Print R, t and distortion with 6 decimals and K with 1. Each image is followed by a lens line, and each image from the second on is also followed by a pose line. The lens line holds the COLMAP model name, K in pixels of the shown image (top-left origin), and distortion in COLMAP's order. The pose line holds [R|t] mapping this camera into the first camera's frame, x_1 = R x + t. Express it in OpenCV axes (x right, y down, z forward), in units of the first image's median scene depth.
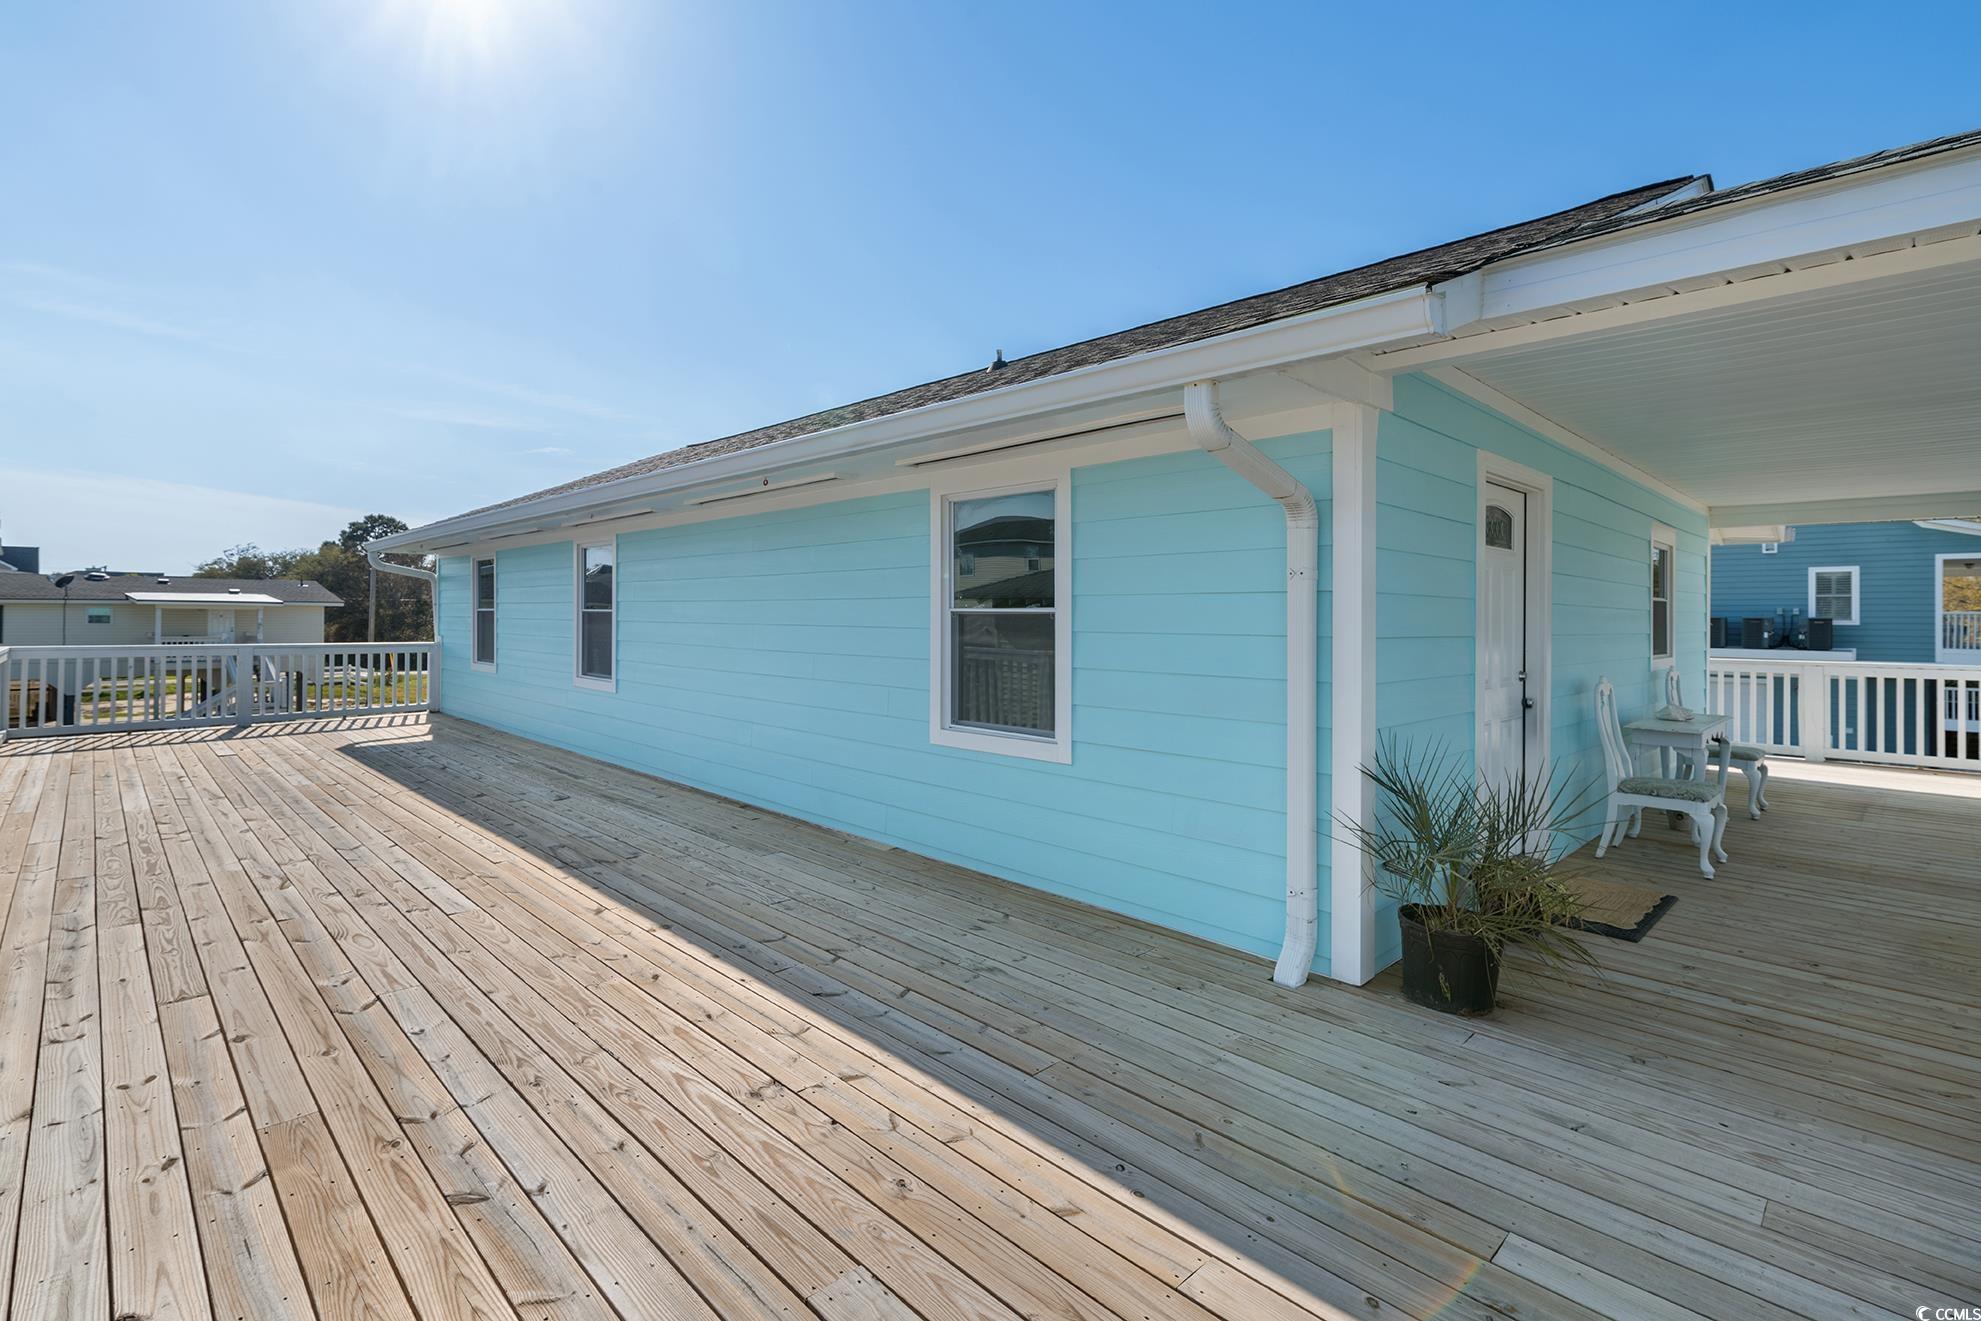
lens RADIAL K [[918.7, 0, 1006.4], [0, 918.7, 611.5], [0, 0, 1]] dist [0.000473, 0.000105]
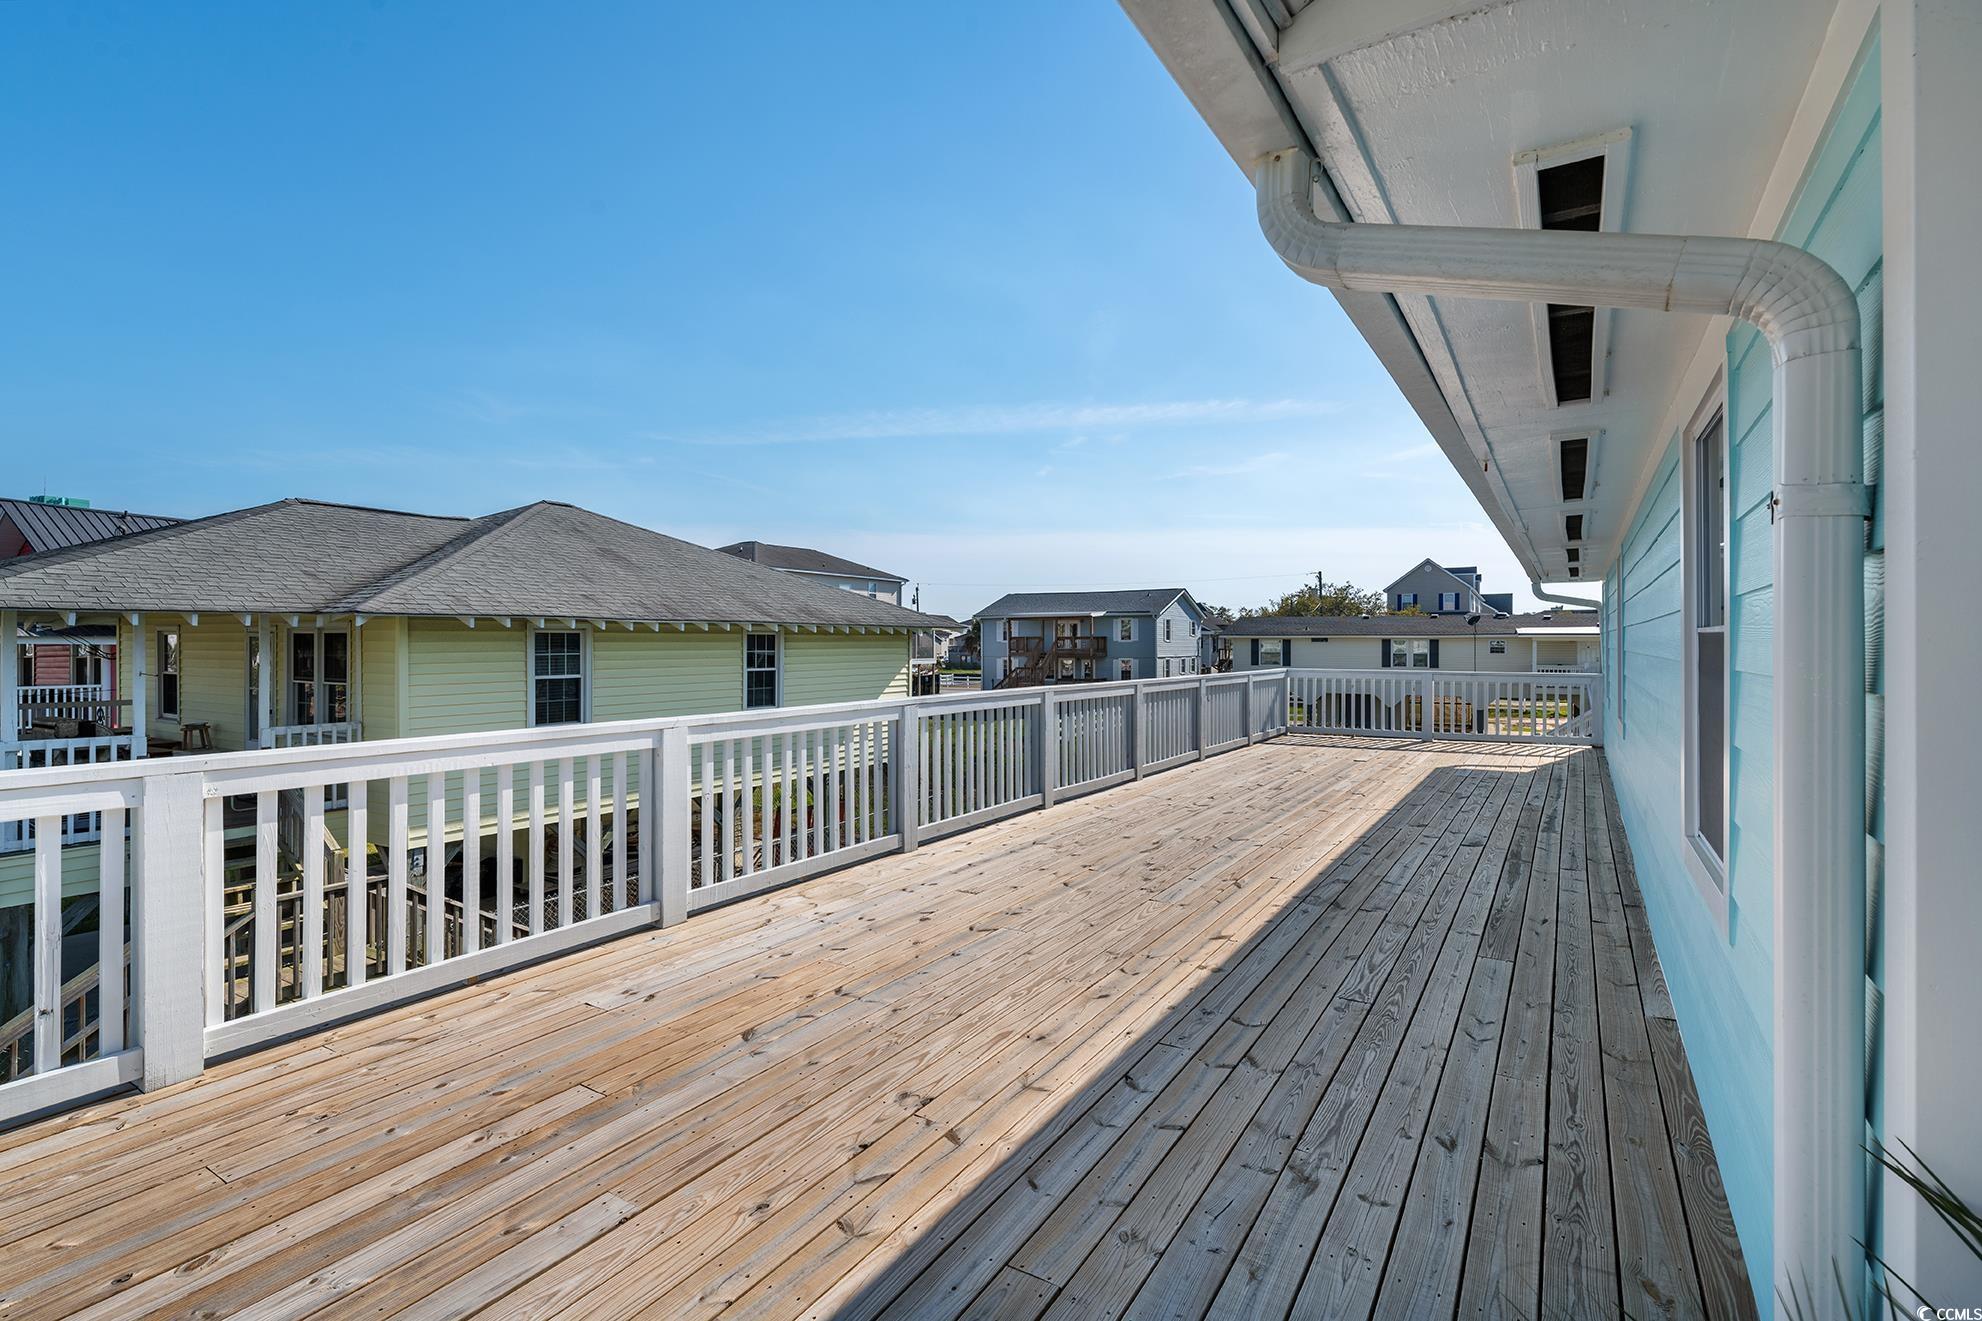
lens RADIAL K [[919.2, 0, 994.0], [0, 919.2, 650.3], [0, 0, 1]] dist [0.000473, 0.000105]
pose [[0.224728, 0.002622, -0.974418, 0.502962], [0.004913, 0.999981, 0.003824, 0.007128], [0.974409, -0.005647, 0.224711, 0.561044]]
